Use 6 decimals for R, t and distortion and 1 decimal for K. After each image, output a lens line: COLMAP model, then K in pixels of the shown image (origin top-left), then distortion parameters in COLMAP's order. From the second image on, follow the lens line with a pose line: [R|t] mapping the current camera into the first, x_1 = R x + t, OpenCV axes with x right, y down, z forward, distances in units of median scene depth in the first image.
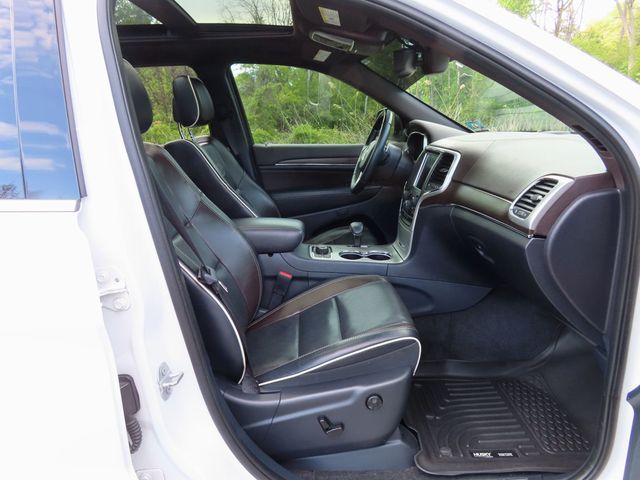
lens RADIAL K [[444.0, 0, 320.0], [0, 444.0, 240.0], [0, 0, 1]] dist [0.001679, 0.005994]
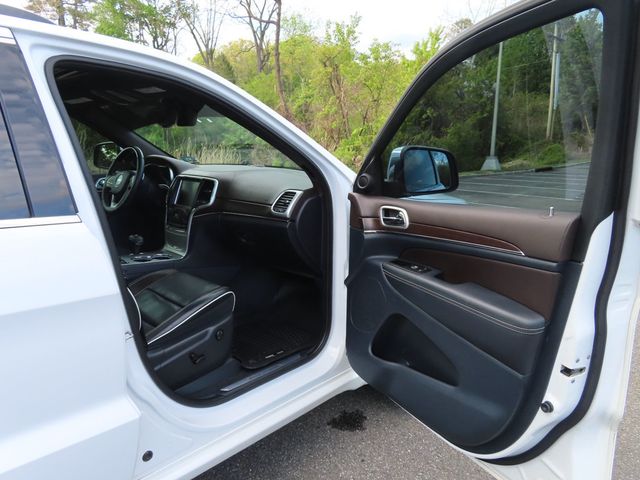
lens RADIAL K [[454.7, 0, 320.0], [0, 454.7, 240.0], [0, 0, 1]] dist [-0.015626, 0.011503]
pose [[0.697522, -0.107758, 0.708414, -0.713762], [0.150603, 0.988592, 0.002088, 0.075141], [-0.700558, 0.105233, 0.705794, -0.420740]]
